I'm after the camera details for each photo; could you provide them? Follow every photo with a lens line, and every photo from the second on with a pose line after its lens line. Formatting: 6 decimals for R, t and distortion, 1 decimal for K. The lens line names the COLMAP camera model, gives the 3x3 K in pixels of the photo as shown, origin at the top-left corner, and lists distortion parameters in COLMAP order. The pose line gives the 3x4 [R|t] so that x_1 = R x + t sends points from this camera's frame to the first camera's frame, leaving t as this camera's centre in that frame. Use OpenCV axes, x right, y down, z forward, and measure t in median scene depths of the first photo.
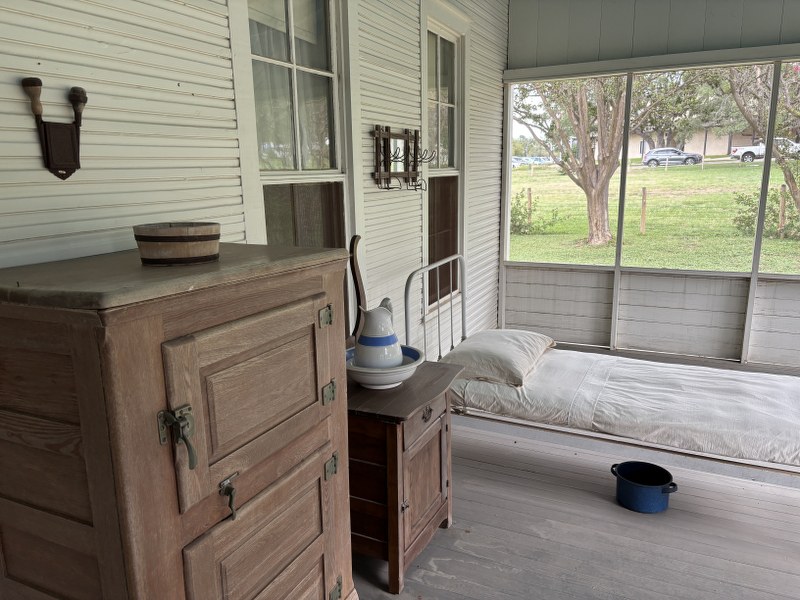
lens RADIAL K [[610.4, 0, 400.5], [0, 610.4, 303.2], [0, 0, 1]] dist [0.011137, -0.002113]
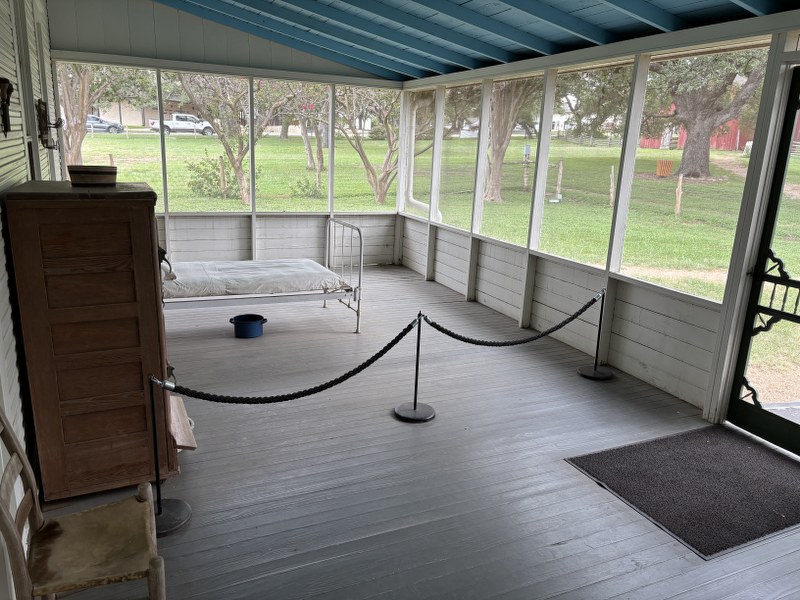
lens RADIAL K [[610.4, 0, 399.8], [0, 610.4, 299.9], [0, 0, 1]] dist [0.011137, -0.002113]
pose [[0.636688, -0.145402, 0.757289, -0.393056], [0.111919, 0.989088, 0.095813, 0.063340], [-0.762957, 0.023752, 0.646013, -0.287479]]
